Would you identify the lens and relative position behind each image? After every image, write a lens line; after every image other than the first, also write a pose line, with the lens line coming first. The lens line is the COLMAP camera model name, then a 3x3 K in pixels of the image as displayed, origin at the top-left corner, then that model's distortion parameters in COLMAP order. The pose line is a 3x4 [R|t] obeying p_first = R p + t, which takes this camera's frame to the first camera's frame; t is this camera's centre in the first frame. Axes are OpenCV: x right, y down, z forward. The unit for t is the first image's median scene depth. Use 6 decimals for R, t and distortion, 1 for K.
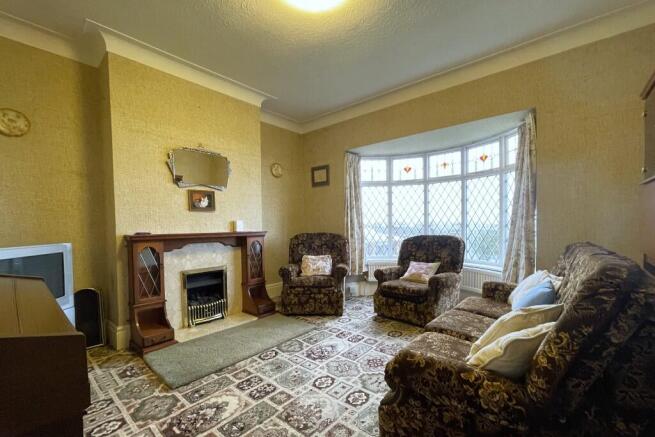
lens RADIAL K [[271.3, 0, 327.5], [0, 271.3, 218.5], [0, 0, 1]] dist [-0.001636, -0.000209]
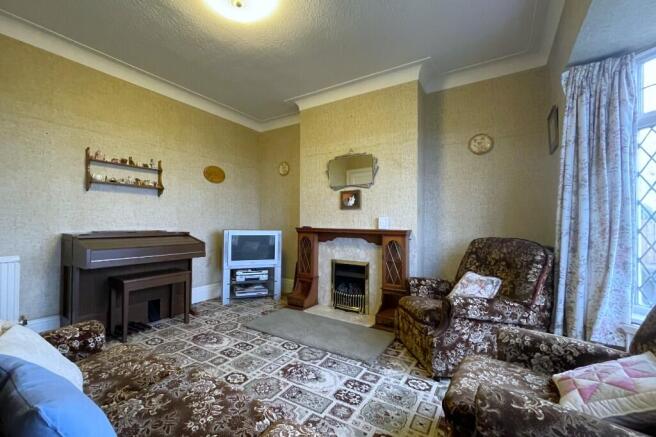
lens RADIAL K [[285.0, 0, 328.0], [0, 285.0, 218.5], [0, 0, 1]] dist [-0.040923, -0.000168]
pose [[0.162754, 0.015192, -0.986550, 0.723748], [0.016791, 0.999694, 0.018164, -0.012879], [0.986524, -0.019521, 0.162450, 0.787958]]
